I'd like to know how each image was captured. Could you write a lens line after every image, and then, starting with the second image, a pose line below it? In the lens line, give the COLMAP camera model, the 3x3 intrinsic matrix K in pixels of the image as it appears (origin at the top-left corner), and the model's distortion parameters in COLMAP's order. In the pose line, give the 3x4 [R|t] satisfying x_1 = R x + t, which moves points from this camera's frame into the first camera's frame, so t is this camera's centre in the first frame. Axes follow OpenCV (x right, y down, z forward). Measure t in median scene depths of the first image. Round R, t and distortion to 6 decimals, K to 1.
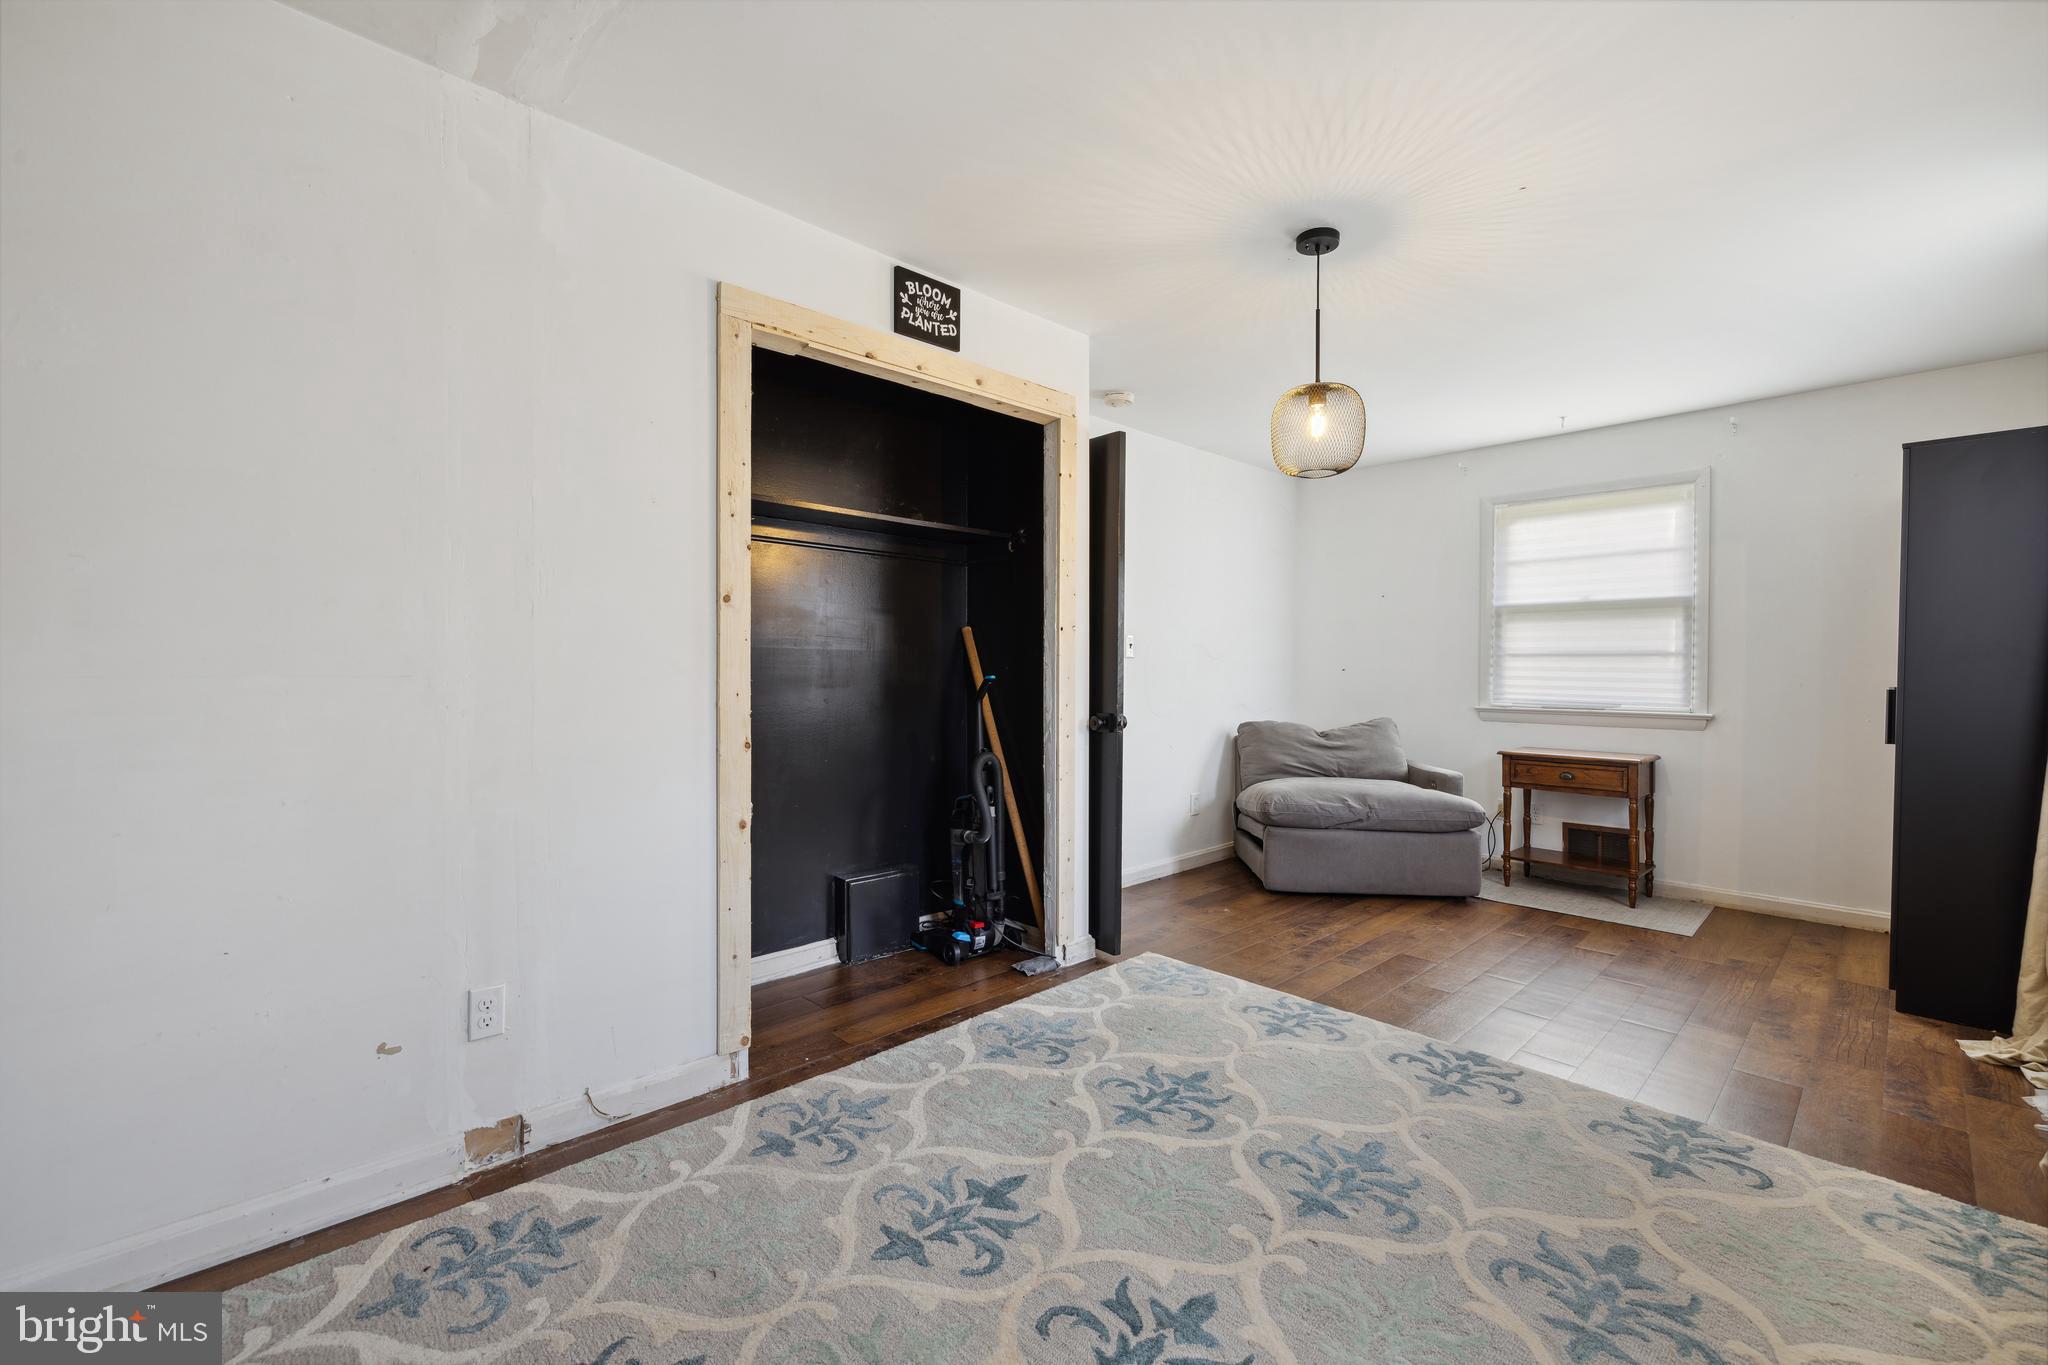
lens RADIAL K [[840.4, 0, 1027.2], [0, 840.4, 674.5], [0, 0, 1]] dist [0.002099, 0.000273]
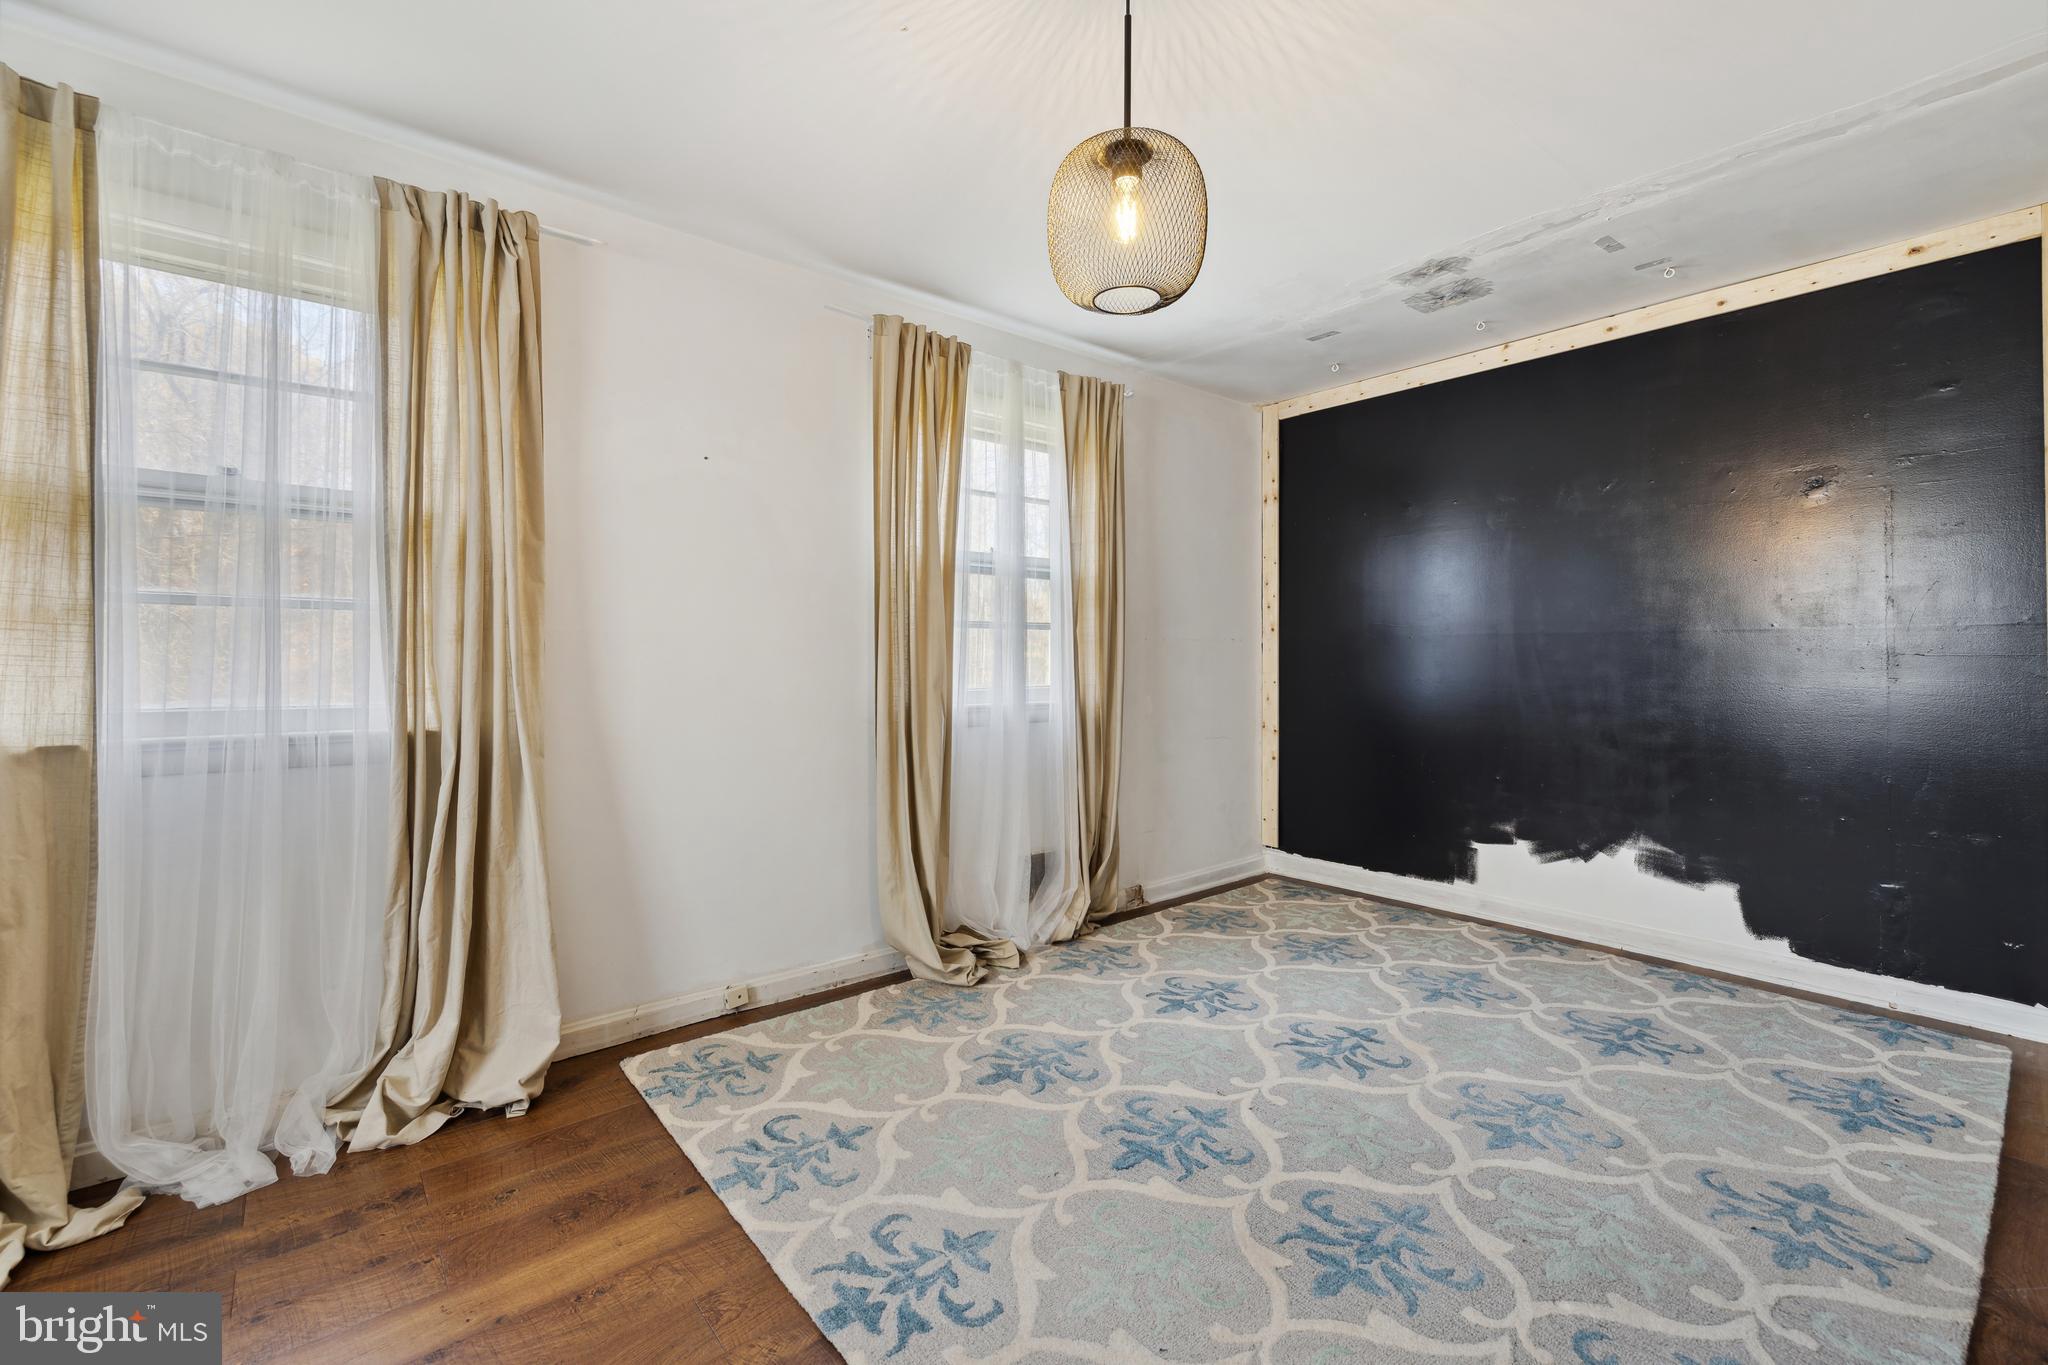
lens RADIAL K [[873.5, 0, 1018.5], [0, 873.5, 640.9], [0, 0, 1]] dist [0.000360, 0.000044]
pose [[-0.997028, -0.007805, 0.076639, 0.416818], [-0.008261, 0.999950, -0.005634, -0.005863], [-0.076591, -0.006250, -0.997043, 1.786866]]
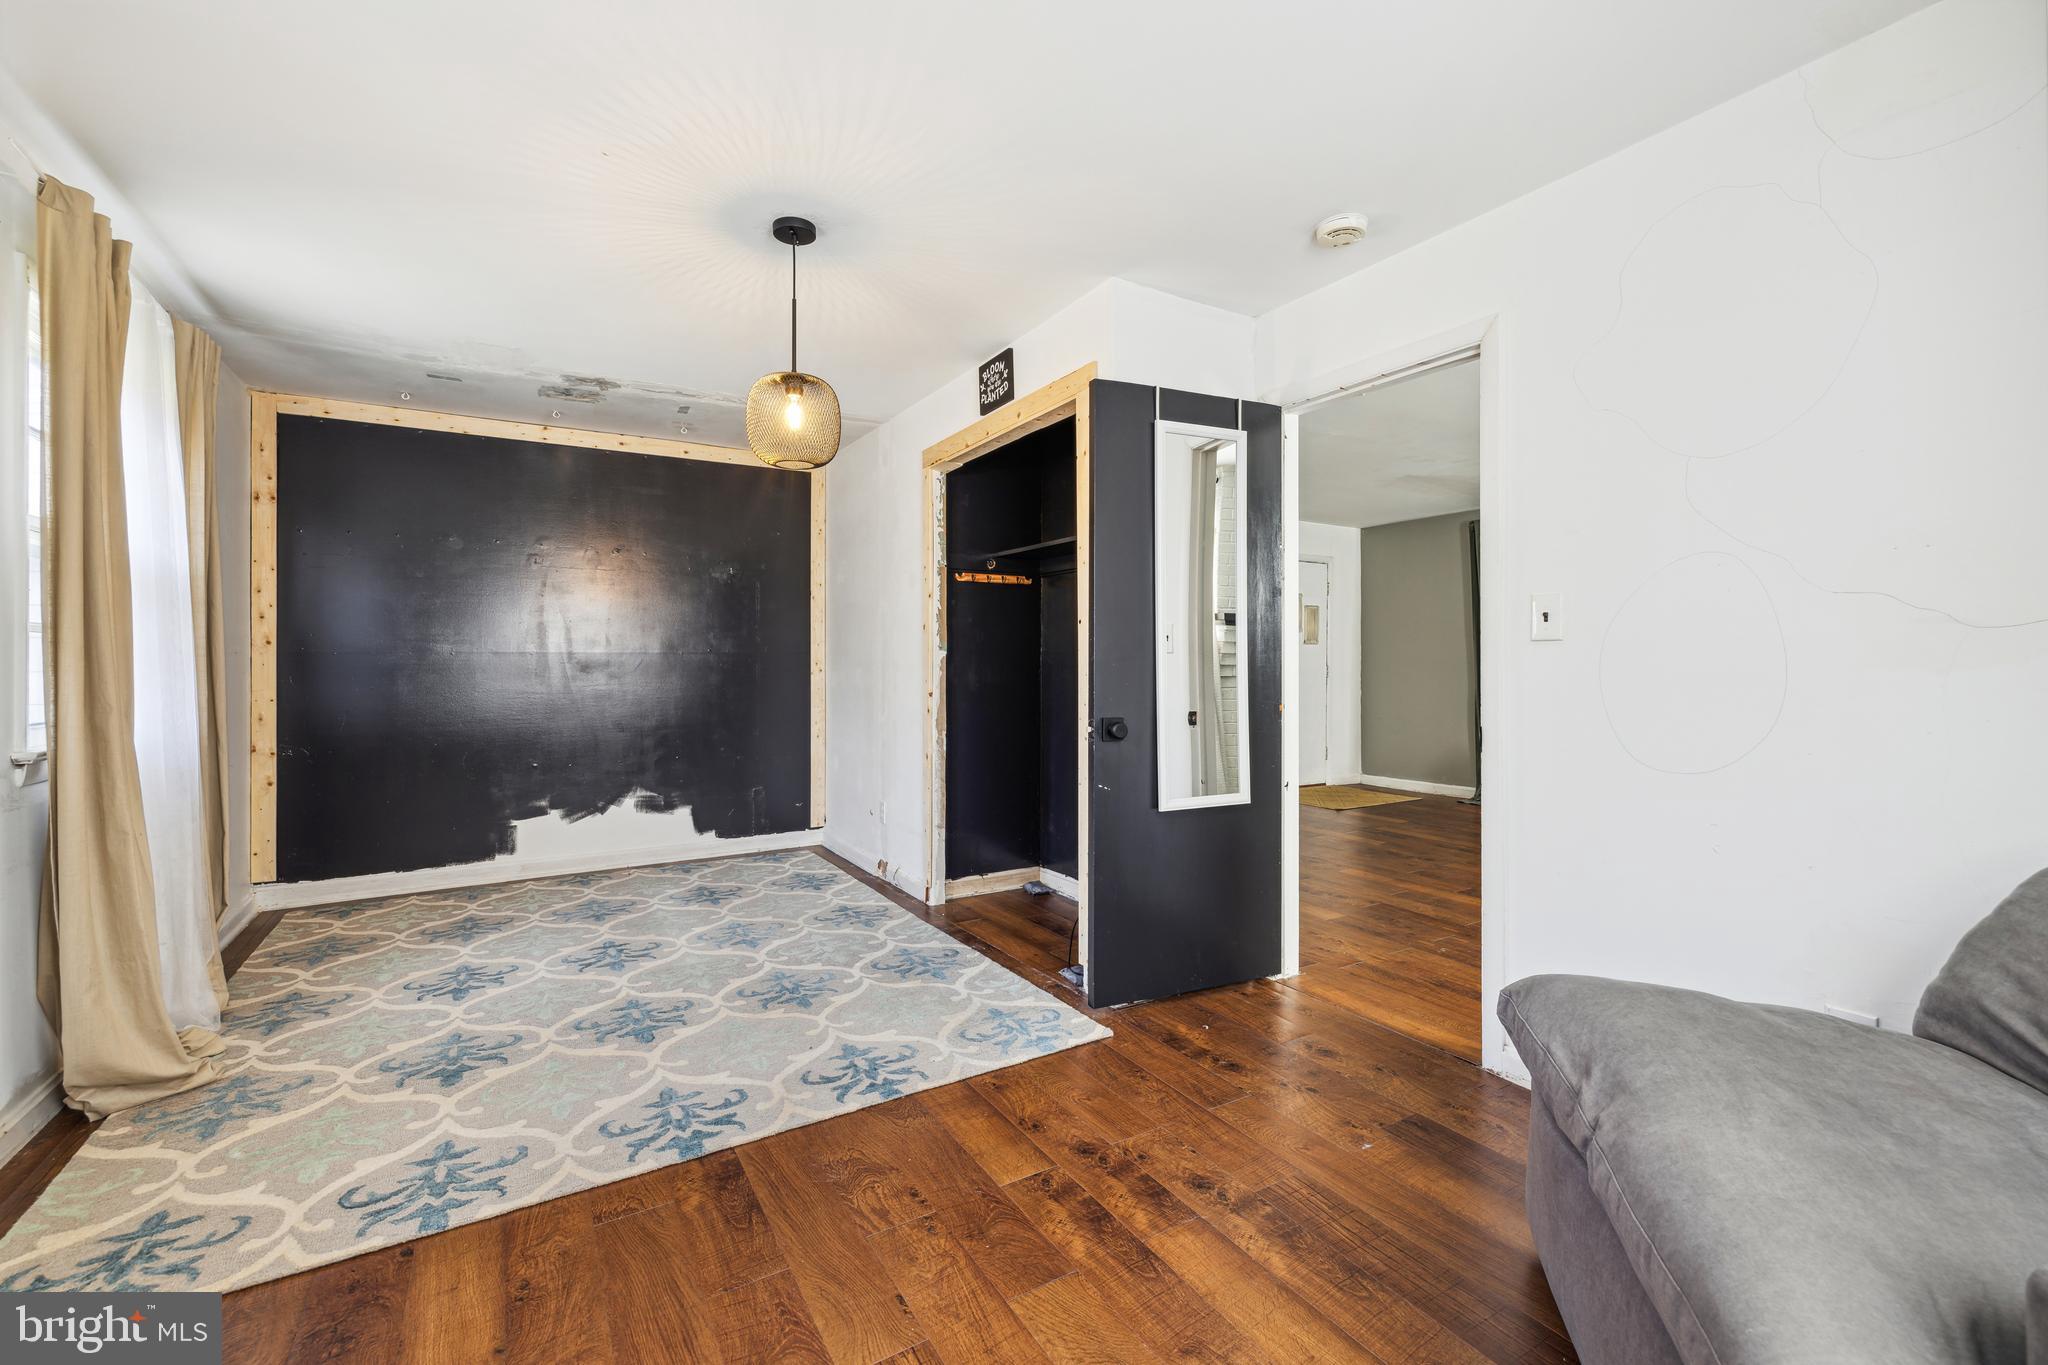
lens RADIAL K [[859.5, 0, 1032.9], [0, 859.5, 658.0], [0, 0, 1]] dist [0.000909, 0.000053]
pose [[-0.209680, -0.015779, -0.977643, 1.425609], [-0.006521, 0.999870, -0.014739, 0.001393], [0.977748, 0.003285, -0.209756, 1.670107]]
